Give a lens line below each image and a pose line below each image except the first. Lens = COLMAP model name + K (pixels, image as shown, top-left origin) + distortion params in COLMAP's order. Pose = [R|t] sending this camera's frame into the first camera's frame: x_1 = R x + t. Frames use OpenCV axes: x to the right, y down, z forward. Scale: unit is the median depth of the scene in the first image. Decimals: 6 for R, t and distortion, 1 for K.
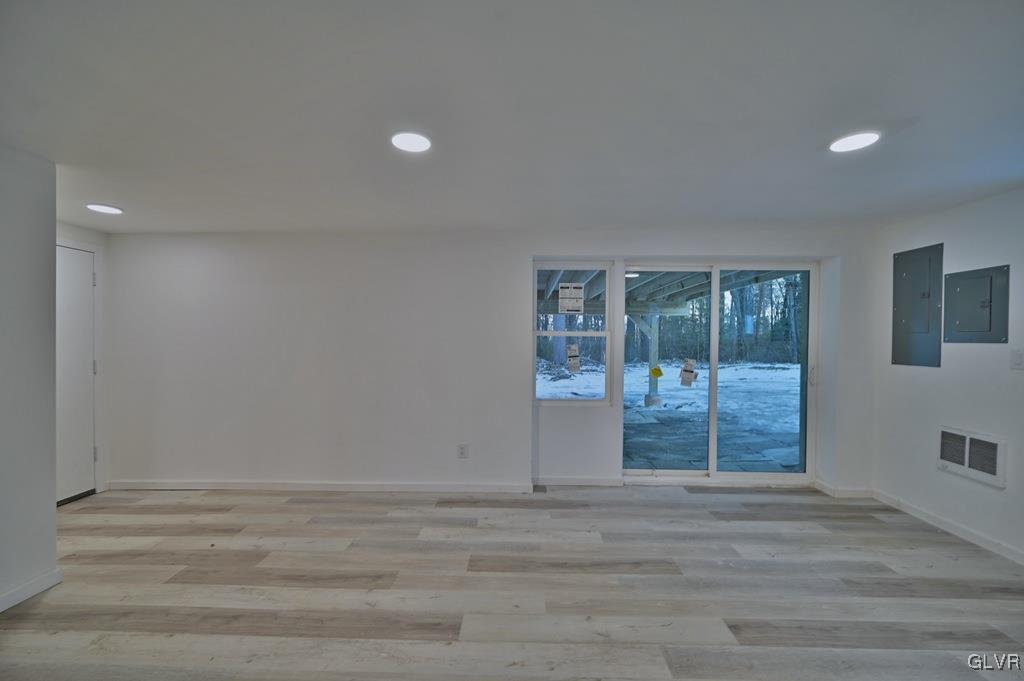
lens RADIAL K [[416.3, 0, 519.0], [0, 416.3, 344.8], [0, 0, 1]] dist [0.001891, 0.000103]
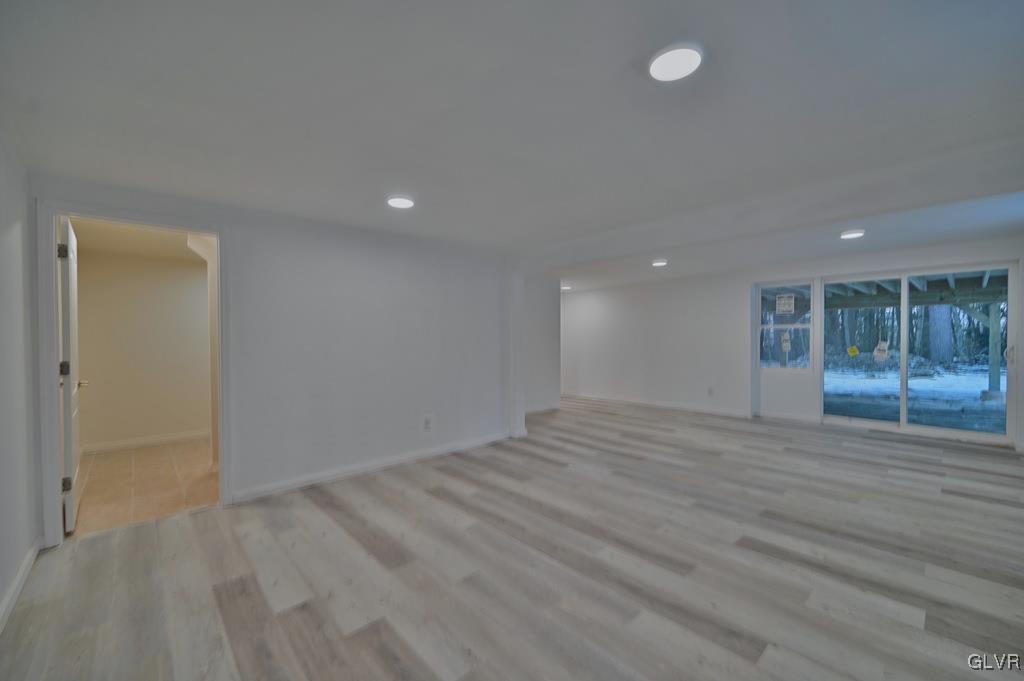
lens RADIAL K [[416.3, 0, 513.1], [0, 416.3, 341.1], [0, 0, 1]] dist [0.001891, 0.000103]
pose [[0.685424, -0.006735, -0.728113, 0.747005], [0.000801, 0.999964, -0.008495, 0.055628], [0.728144, 0.005240, 0.685404, -1.120511]]
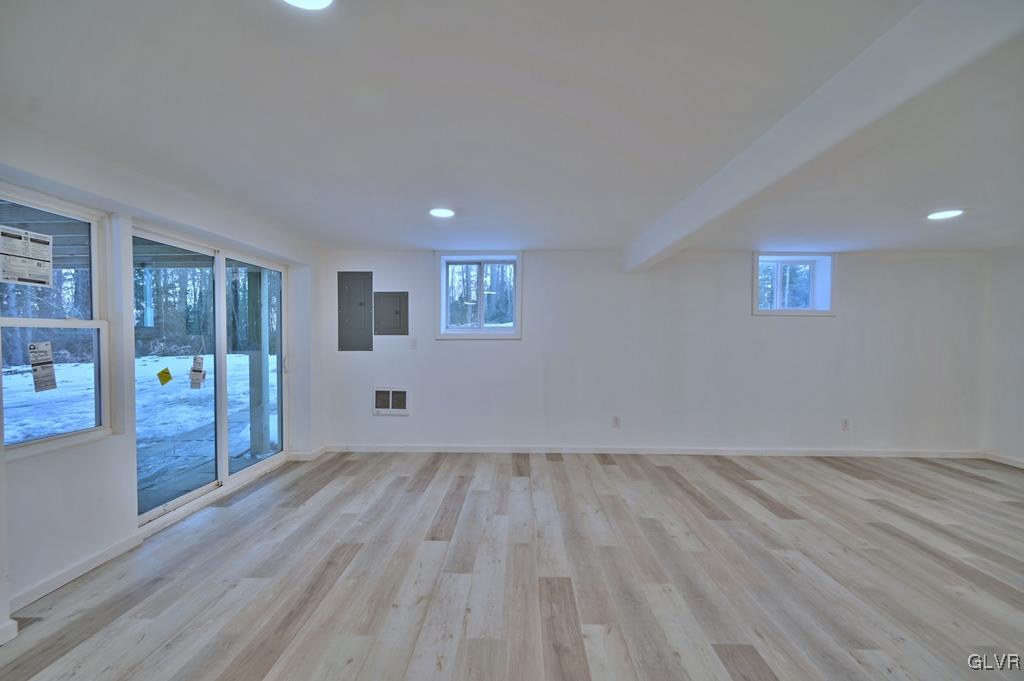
lens RADIAL K [[416.3, 0, 512.3], [0, 416.3, 342.6], [0, 0, 1]] dist [0.001891, 0.000103]
pose [[0.001512, -0.022216, 0.999752, -0.555295], [0.013836, 0.999658, 0.022193, -0.003948], [-0.999903, 0.013799, 0.001819, 0.466231]]
